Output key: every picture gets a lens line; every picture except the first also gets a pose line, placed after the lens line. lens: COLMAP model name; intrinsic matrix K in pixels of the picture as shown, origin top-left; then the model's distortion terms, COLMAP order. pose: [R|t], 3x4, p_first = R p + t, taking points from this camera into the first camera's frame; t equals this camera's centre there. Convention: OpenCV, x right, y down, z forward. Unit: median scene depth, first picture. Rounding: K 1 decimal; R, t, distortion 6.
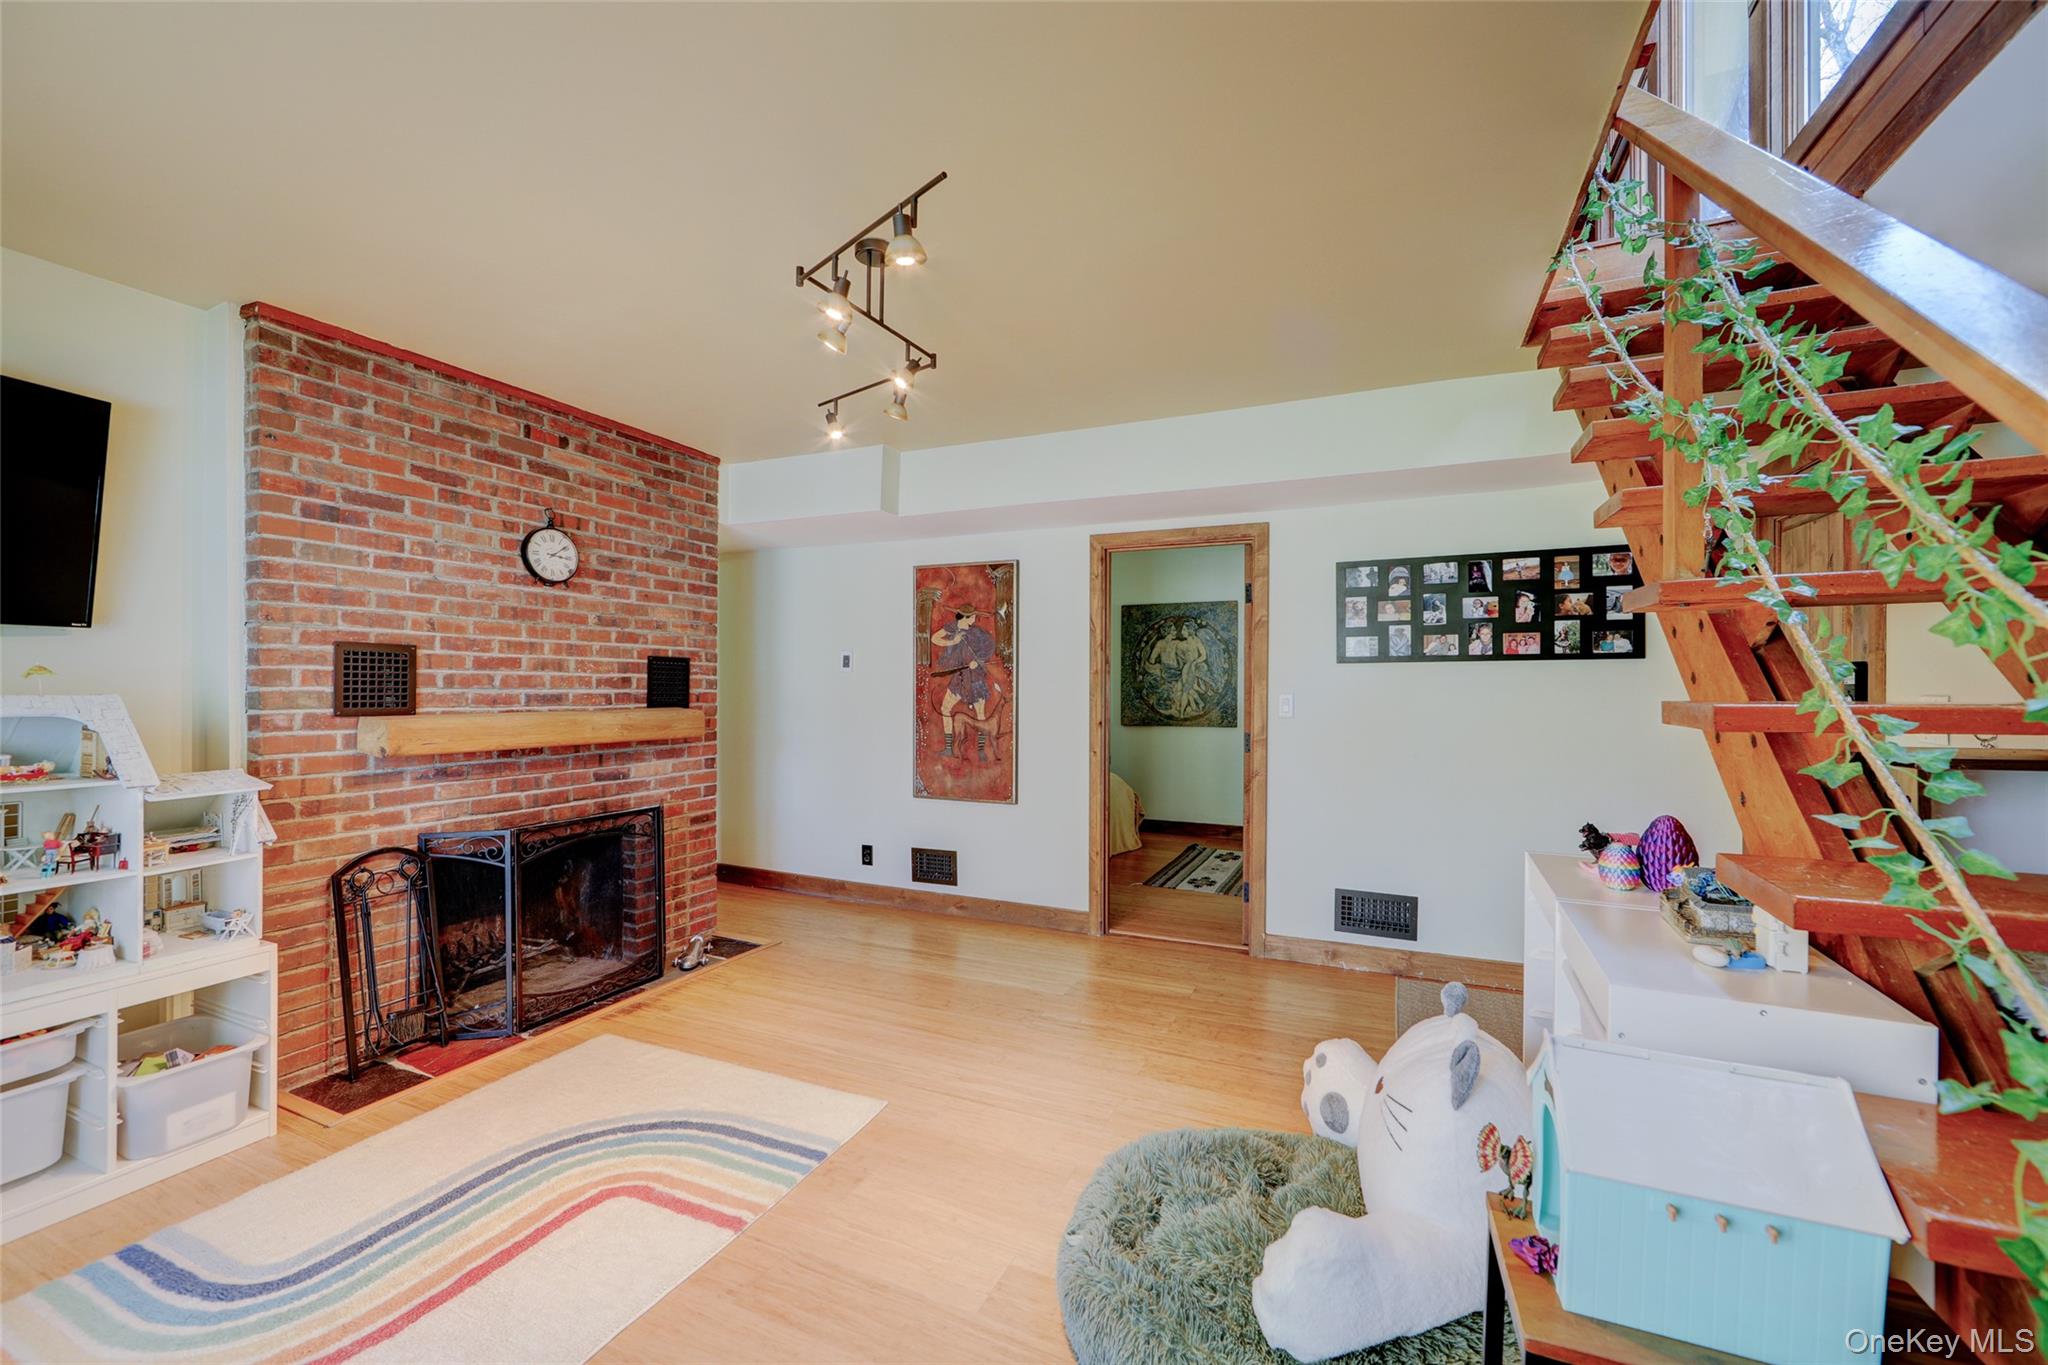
lens RADIAL K [[812.2, 0, 1026.5], [0, 812.2, 684.4], [0, 0, 1]] dist [-0.010445, 0.000997]
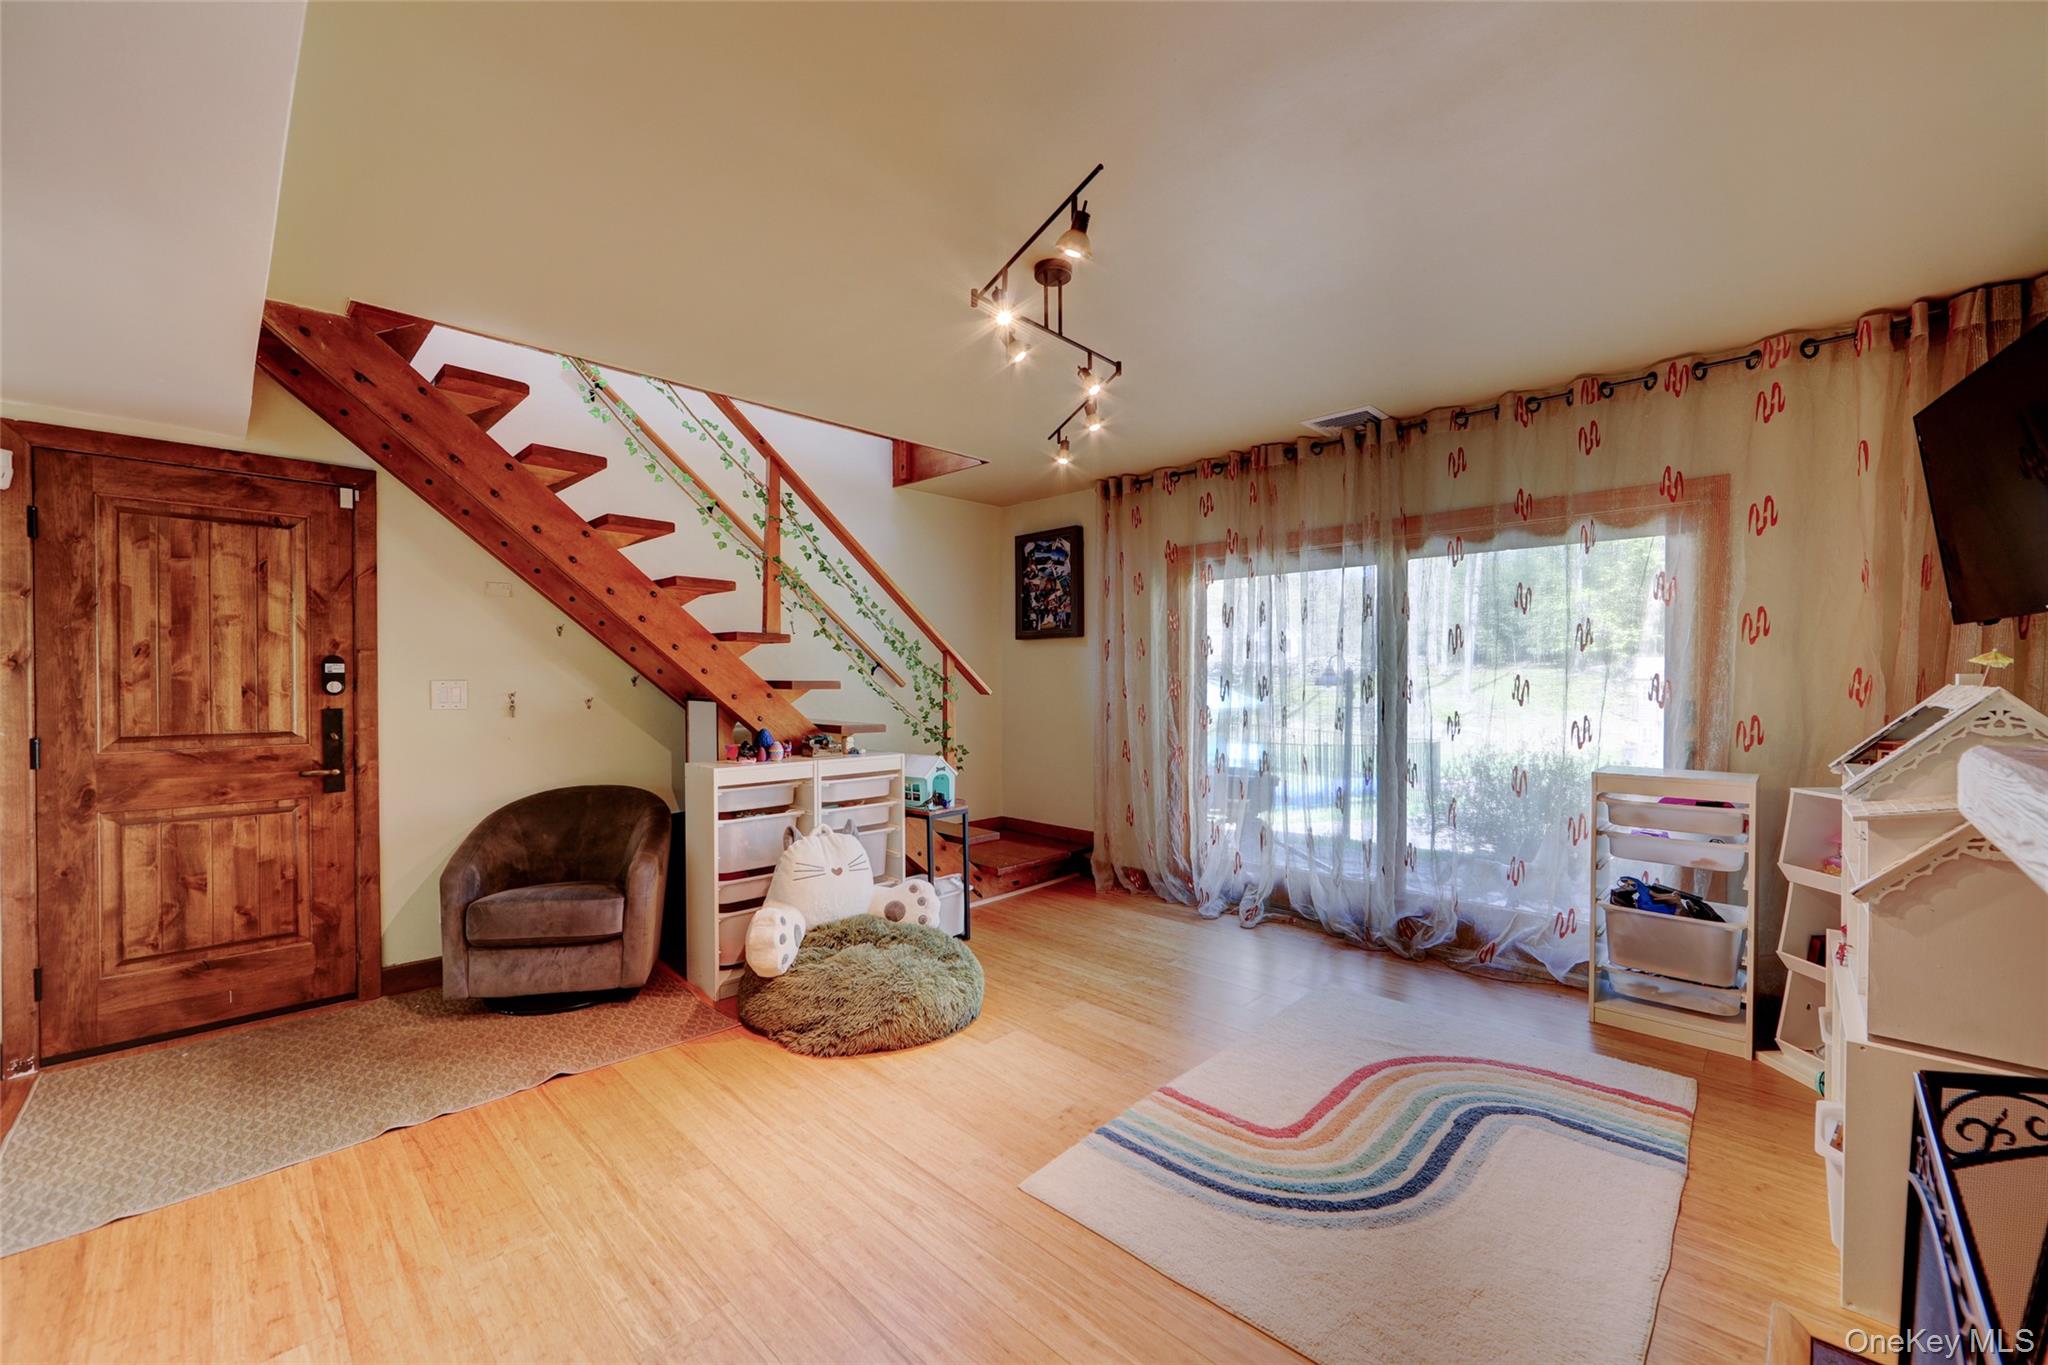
lens RADIAL K [[812.2, 0, 1018.3], [0, 812.2, 685.2], [0, 0, 1]] dist [-0.010445, 0.000997]
pose [[-0.935639, -0.003710, 0.352938, -0.358942], [-0.002060, 0.999985, 0.005050, 0.006125], [-0.352952, 0.003998, -0.935633, 1.388977]]
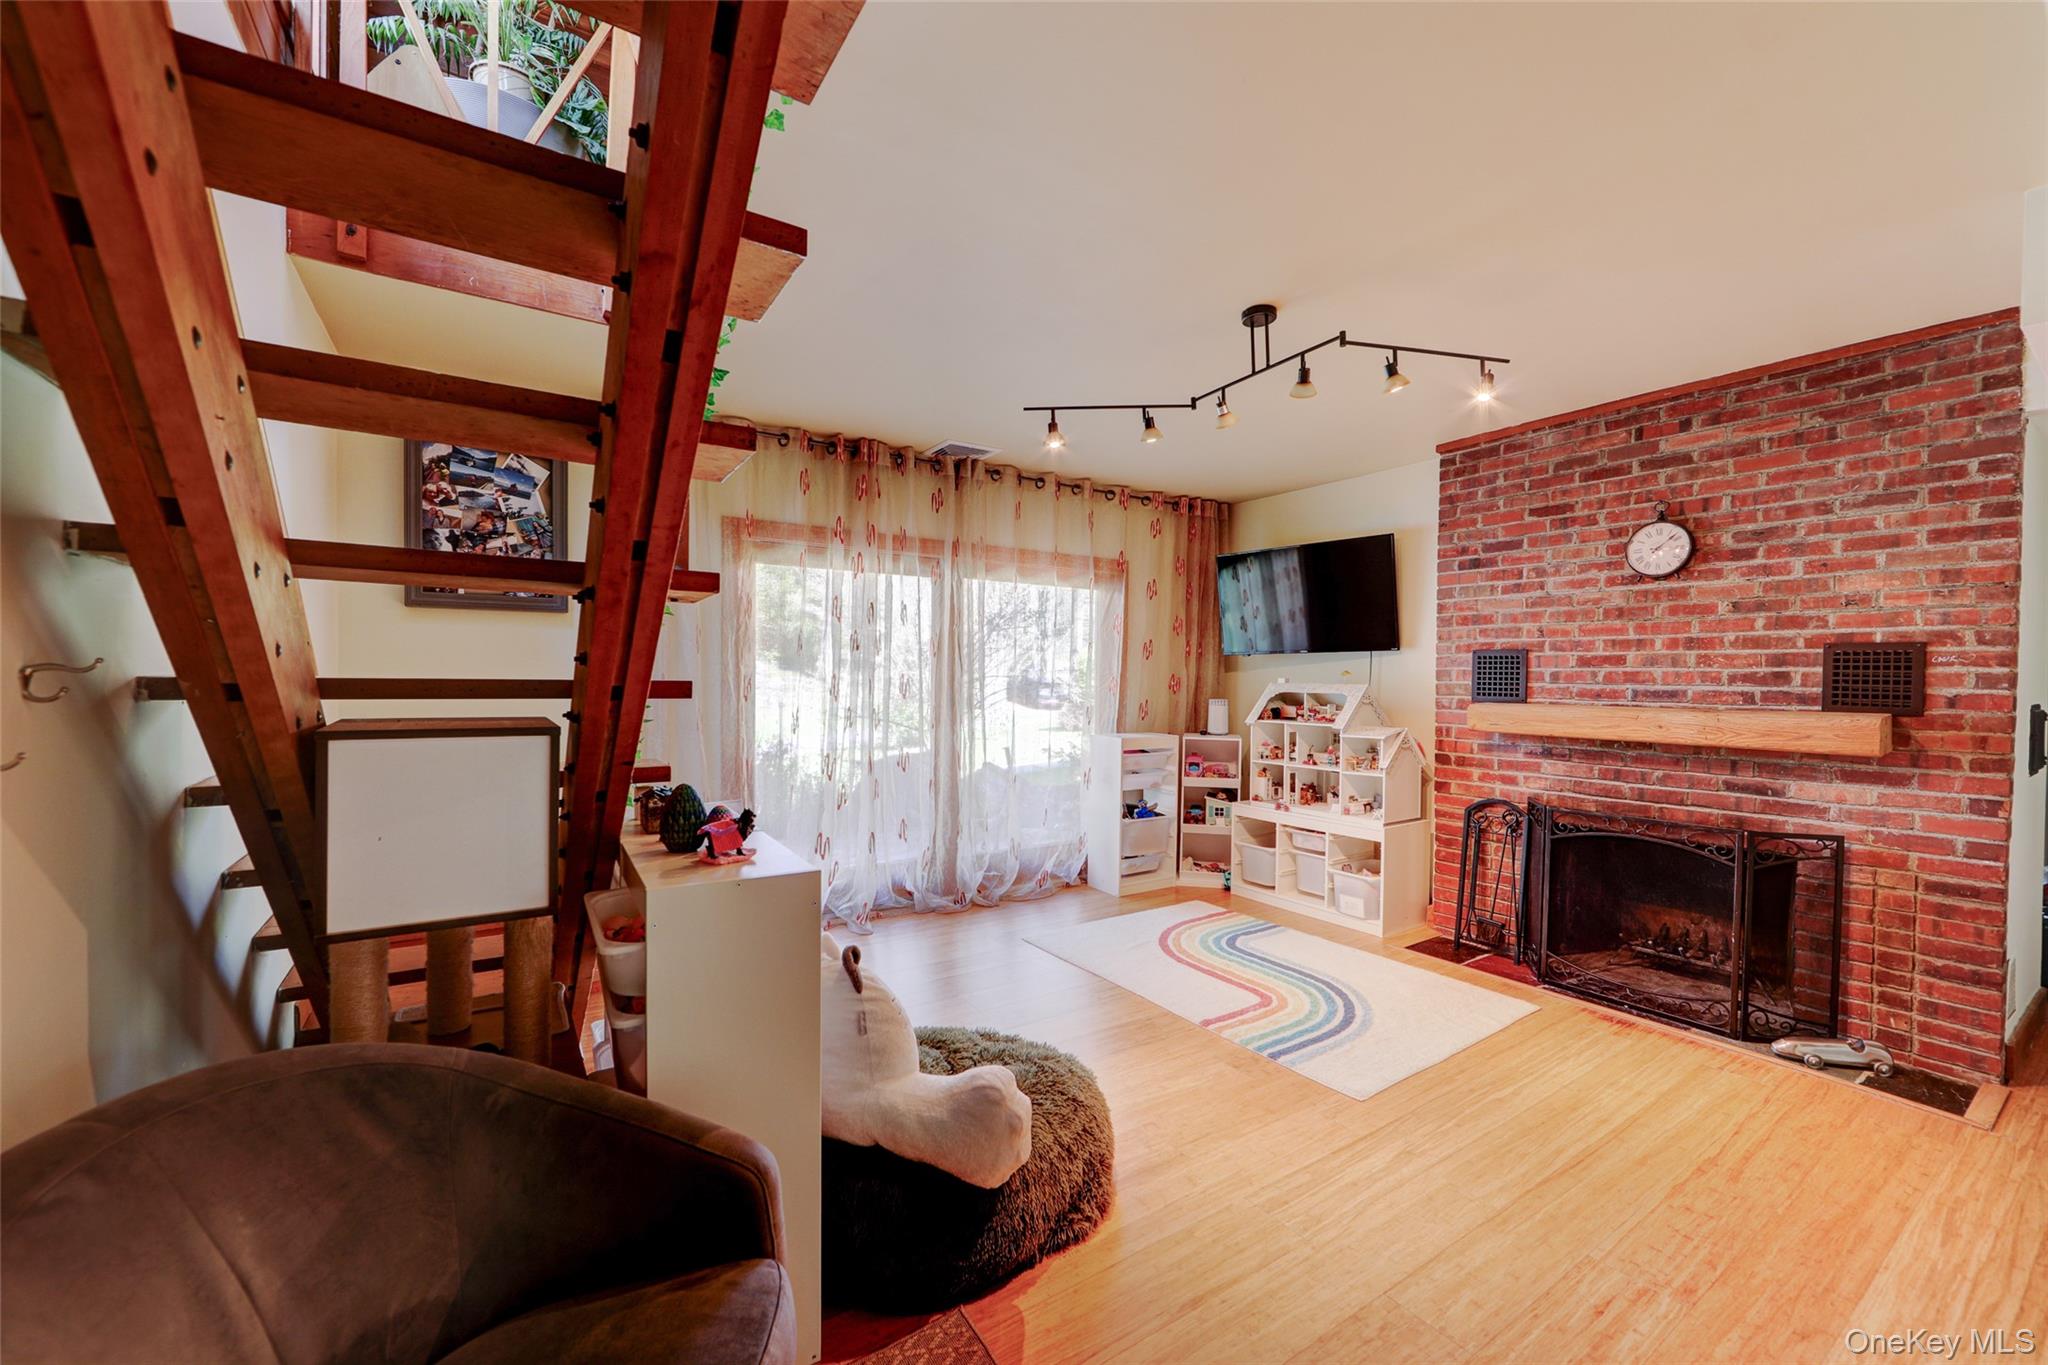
lens RADIAL K [[812.2, 0, 1035.4], [0, 812.2, 687.4], [0, 0, 1]] dist [-0.010445, 0.000997]
pose [[-0.533314, 0.005654, -0.845898, 0.687602], [-0.005582, 0.999932, 0.010203, 0.002930], [0.845899, 0.010163, -0.533247, 0.936751]]
